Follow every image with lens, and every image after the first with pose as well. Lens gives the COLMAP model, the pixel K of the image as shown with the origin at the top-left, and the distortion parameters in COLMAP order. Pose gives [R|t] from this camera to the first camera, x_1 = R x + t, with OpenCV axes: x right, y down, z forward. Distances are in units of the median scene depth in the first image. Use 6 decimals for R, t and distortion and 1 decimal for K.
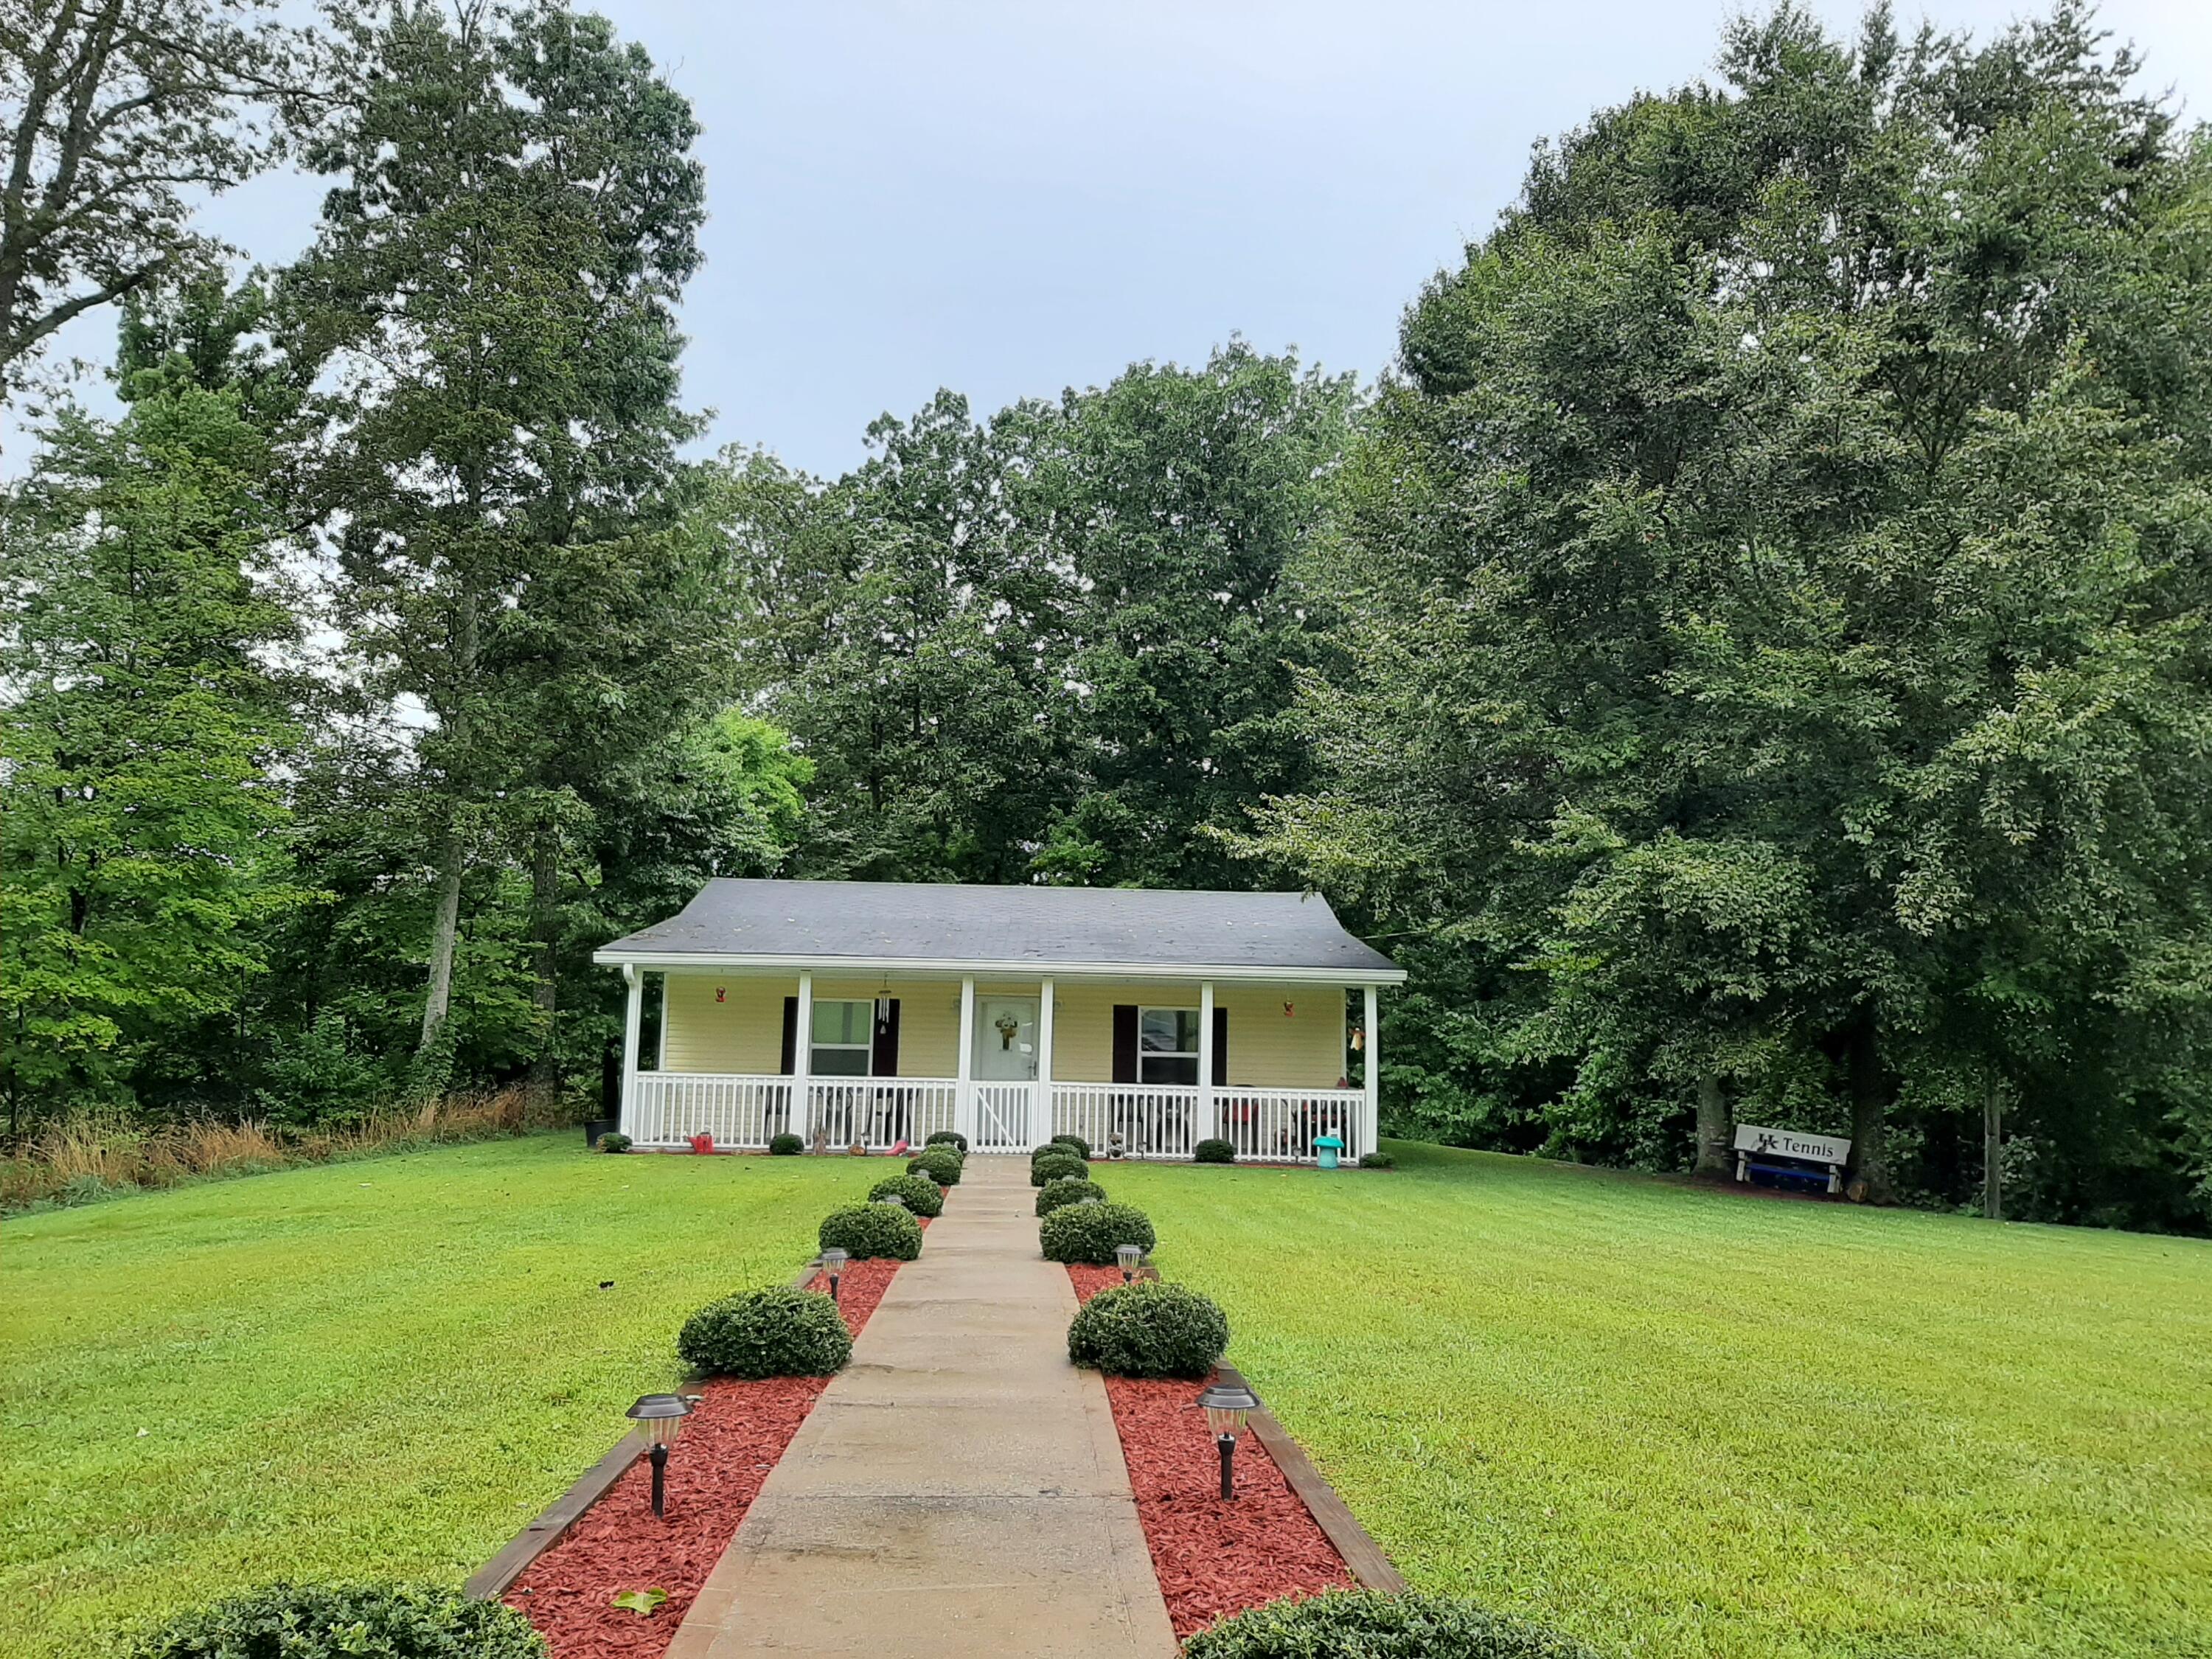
lens RADIAL K [[1697.4, 0, 1100.6], [0, 1697.4, 868.2], [0, 0, 1]] dist [0.055460, 0.000487]
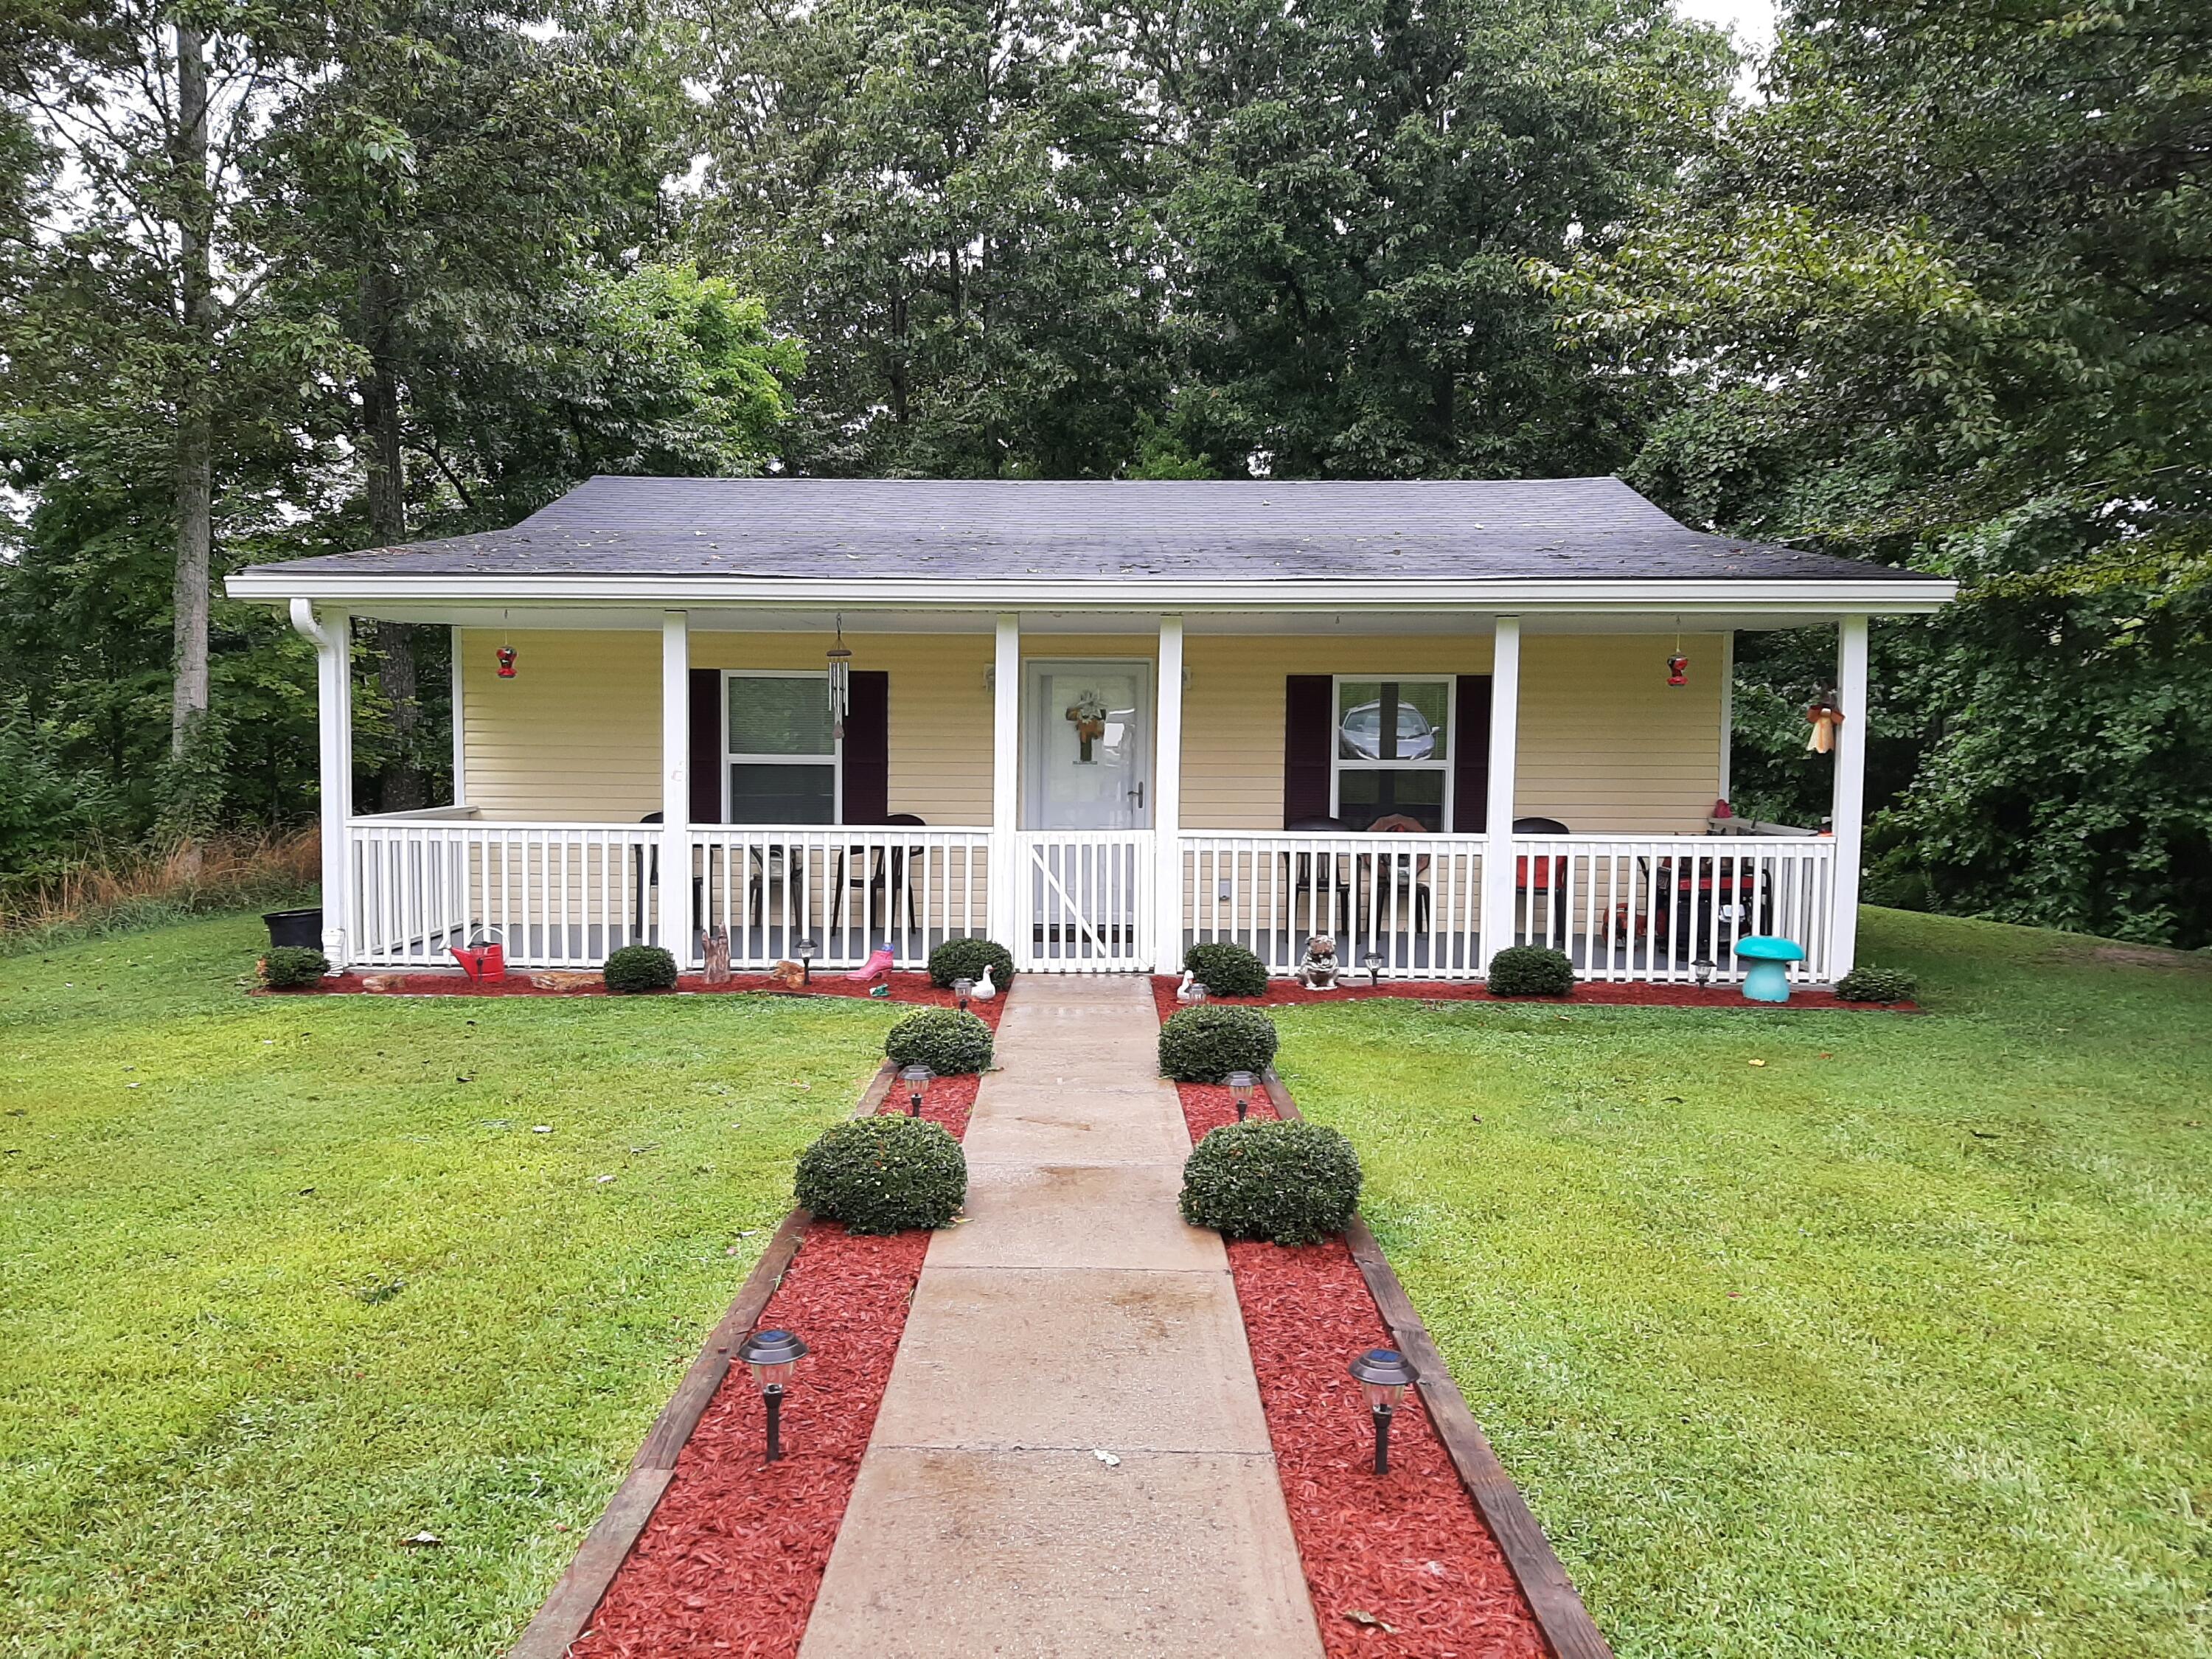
lens RADIAL K [[1697.4, 0, 1100.6], [0, 1697.4, 868.2], [0, 0, 1]] dist [0.055460, 0.000487]
pose [[0.998851, -0.012720, -0.046215, -0.027884], [0.021053, 0.982594, 0.184570, 0.042343], [0.043063, -0.185331, 0.981732, 0.483056]]
